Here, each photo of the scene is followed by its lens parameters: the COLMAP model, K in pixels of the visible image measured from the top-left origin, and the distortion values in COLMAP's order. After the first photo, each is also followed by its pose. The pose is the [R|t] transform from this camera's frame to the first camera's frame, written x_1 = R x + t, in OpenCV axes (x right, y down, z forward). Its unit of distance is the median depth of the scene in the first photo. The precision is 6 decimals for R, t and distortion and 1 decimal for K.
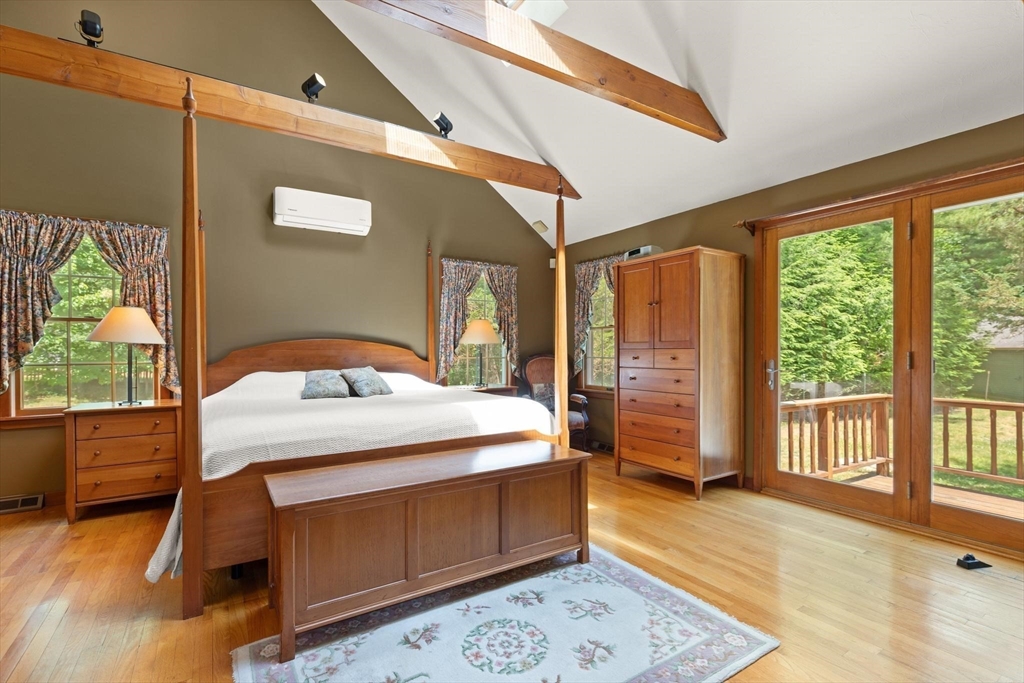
lens RADIAL K [[475.0, 0, 521.0], [0, 475.0, 351.5], [0, 0, 1]] dist [0.003025, -0.000118]
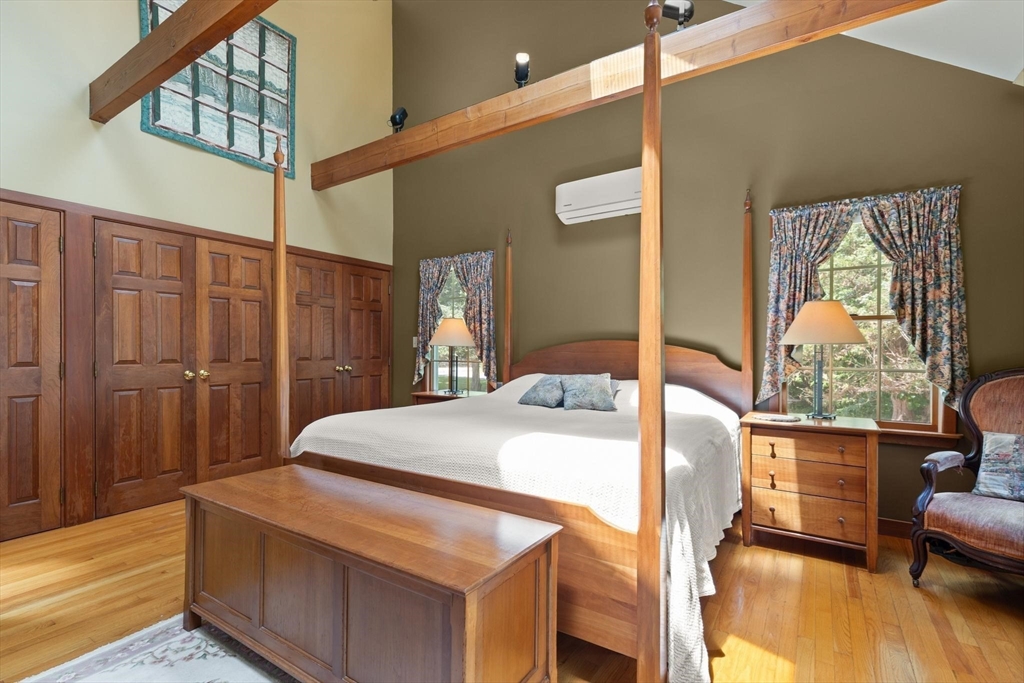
lens RADIAL K [[475.0, 0, 521.0], [0, 475.0, 351.5], [0, 0, 1]] dist [0.003025, -0.000118]
pose [[0.391984, 0.006489, -0.919949, 0.338801], [-0.011425, 0.999932, 0.002185, -0.005849], [0.919901, 0.009654, 0.392032, 0.513986]]
